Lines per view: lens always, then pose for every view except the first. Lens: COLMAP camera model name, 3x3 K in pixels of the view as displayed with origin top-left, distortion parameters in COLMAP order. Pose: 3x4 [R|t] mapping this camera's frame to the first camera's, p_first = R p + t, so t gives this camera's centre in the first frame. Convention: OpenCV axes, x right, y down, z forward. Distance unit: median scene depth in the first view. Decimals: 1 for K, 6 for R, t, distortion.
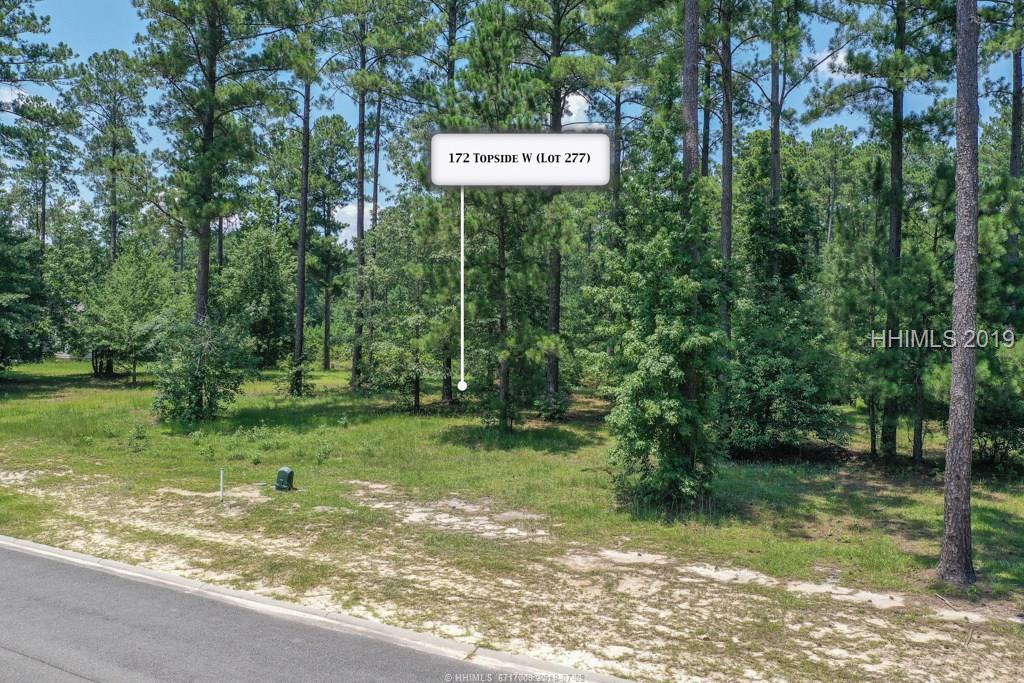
lens RADIAL K [[800.9, 0, 512.8], [0, 800.9, 340.3], [0, 0, 1]] dist [-0.020758, 0.001192]
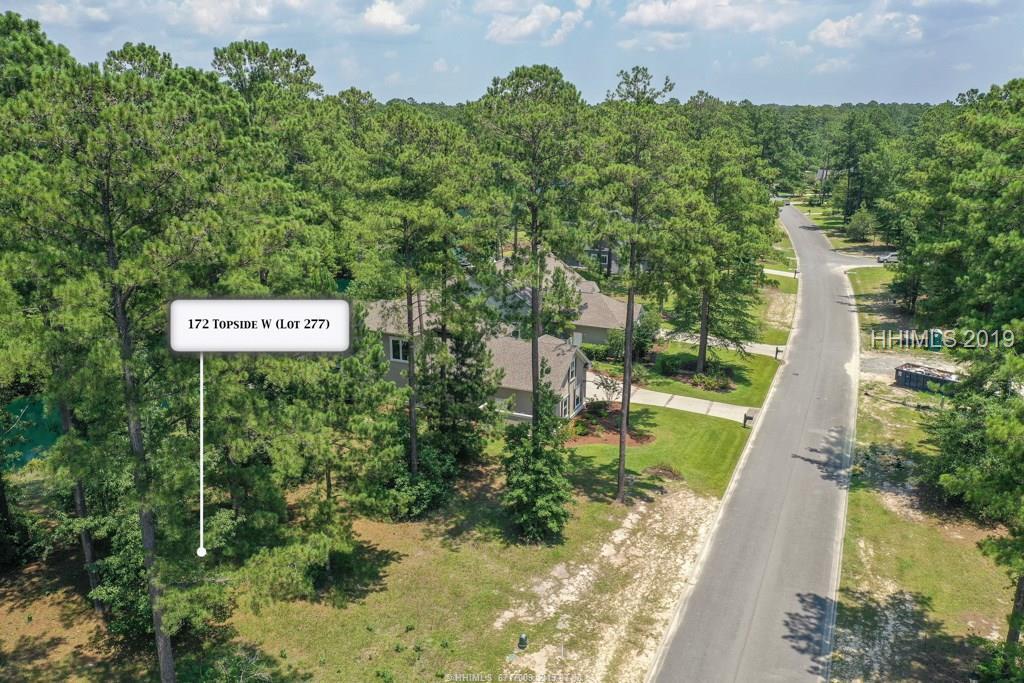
lens RADIAL K [[800.9, 0, 521.4], [0, 800.9, 339.2], [0, 0, 1]] dist [-0.020758, 0.001192]
pose [[-0.065787, -0.283757, 0.956637, -2.578322], [0.002151, 0.958671, 0.284509, -1.387524], [-0.997831, 0.020774, -0.062458, 1.619787]]
